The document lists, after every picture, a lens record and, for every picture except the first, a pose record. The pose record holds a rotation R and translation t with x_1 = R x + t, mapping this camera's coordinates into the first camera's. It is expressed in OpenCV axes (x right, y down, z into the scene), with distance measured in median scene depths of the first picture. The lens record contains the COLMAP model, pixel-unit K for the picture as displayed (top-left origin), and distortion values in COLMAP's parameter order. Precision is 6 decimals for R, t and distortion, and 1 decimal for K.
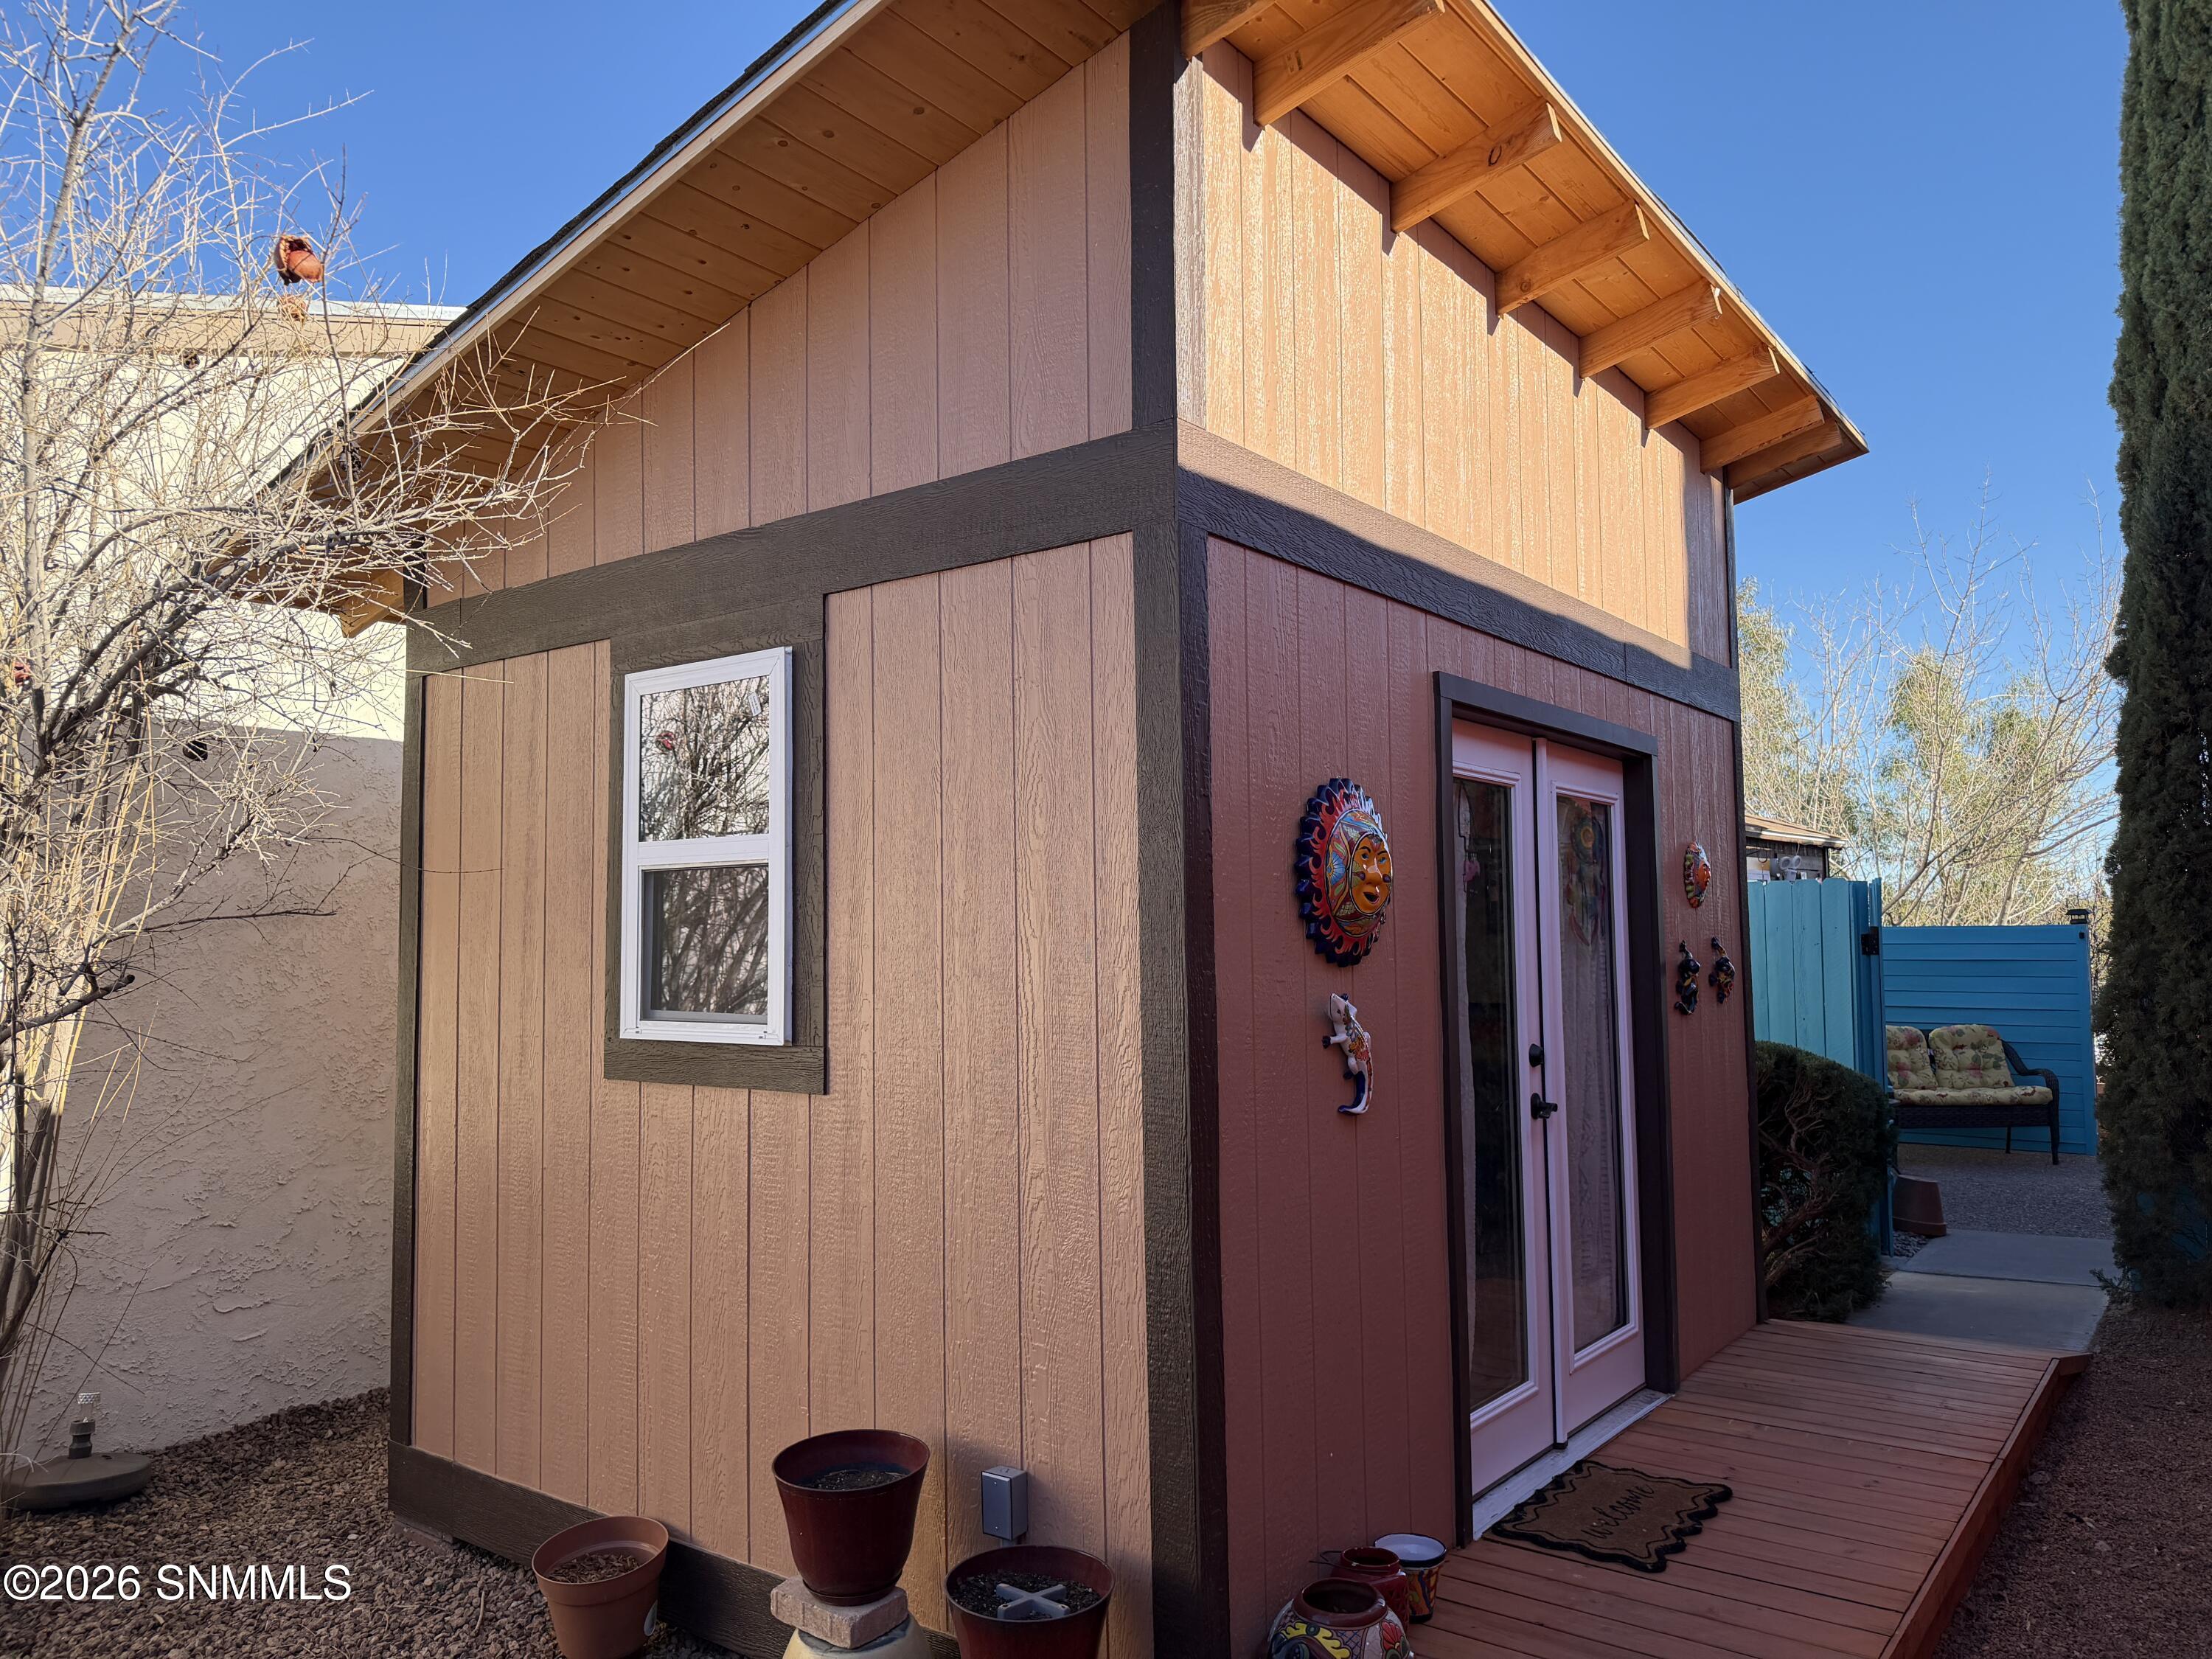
lens RADIAL K [[1527.8, 0, 1128.9], [0, 1527.8, 832.9], [0, 0, 1]] dist [0.001579, -0.008982]
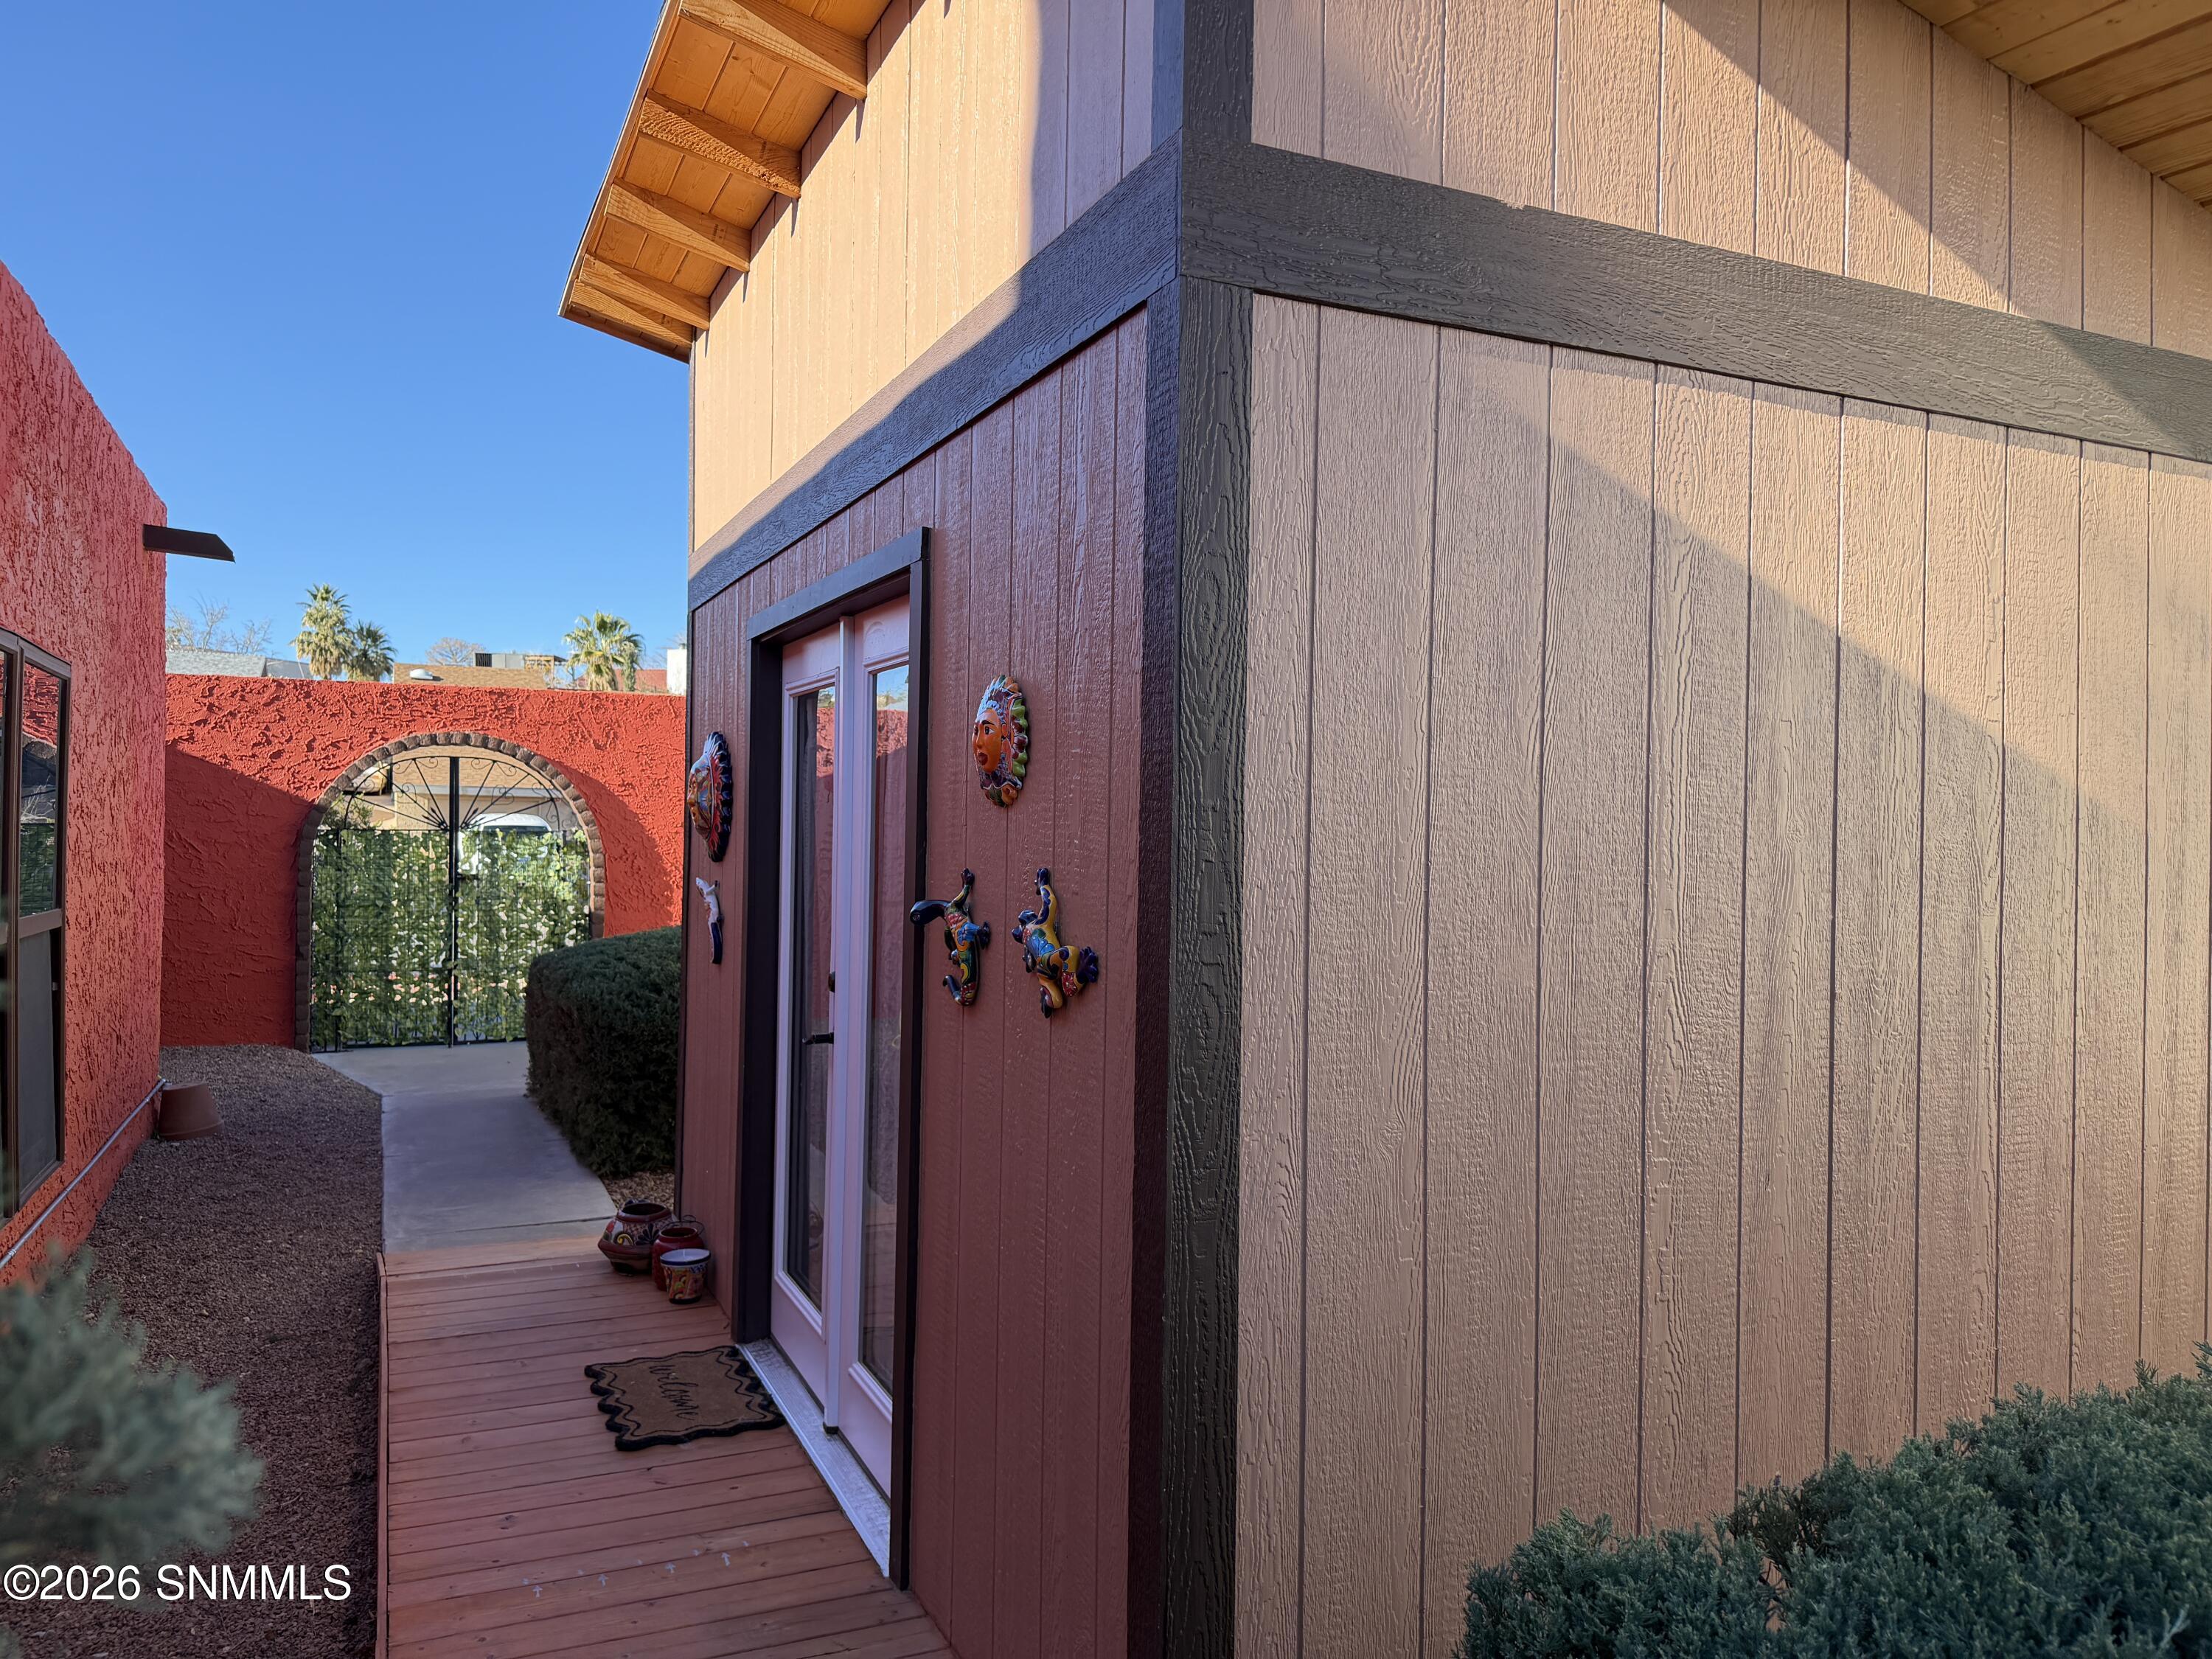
lens RADIAL K [[1577.0, 0, 1129.3], [0, 1577.0, 829.8], [0, 0, 1]] dist [0.065473, -0.091994]
pose [[-0.467450, 0.002807, -0.884015, 0.716908], [0.050533, 0.998445, -0.023550, 0.063375], [0.882574, -0.055681, -0.466865, 1.134305]]
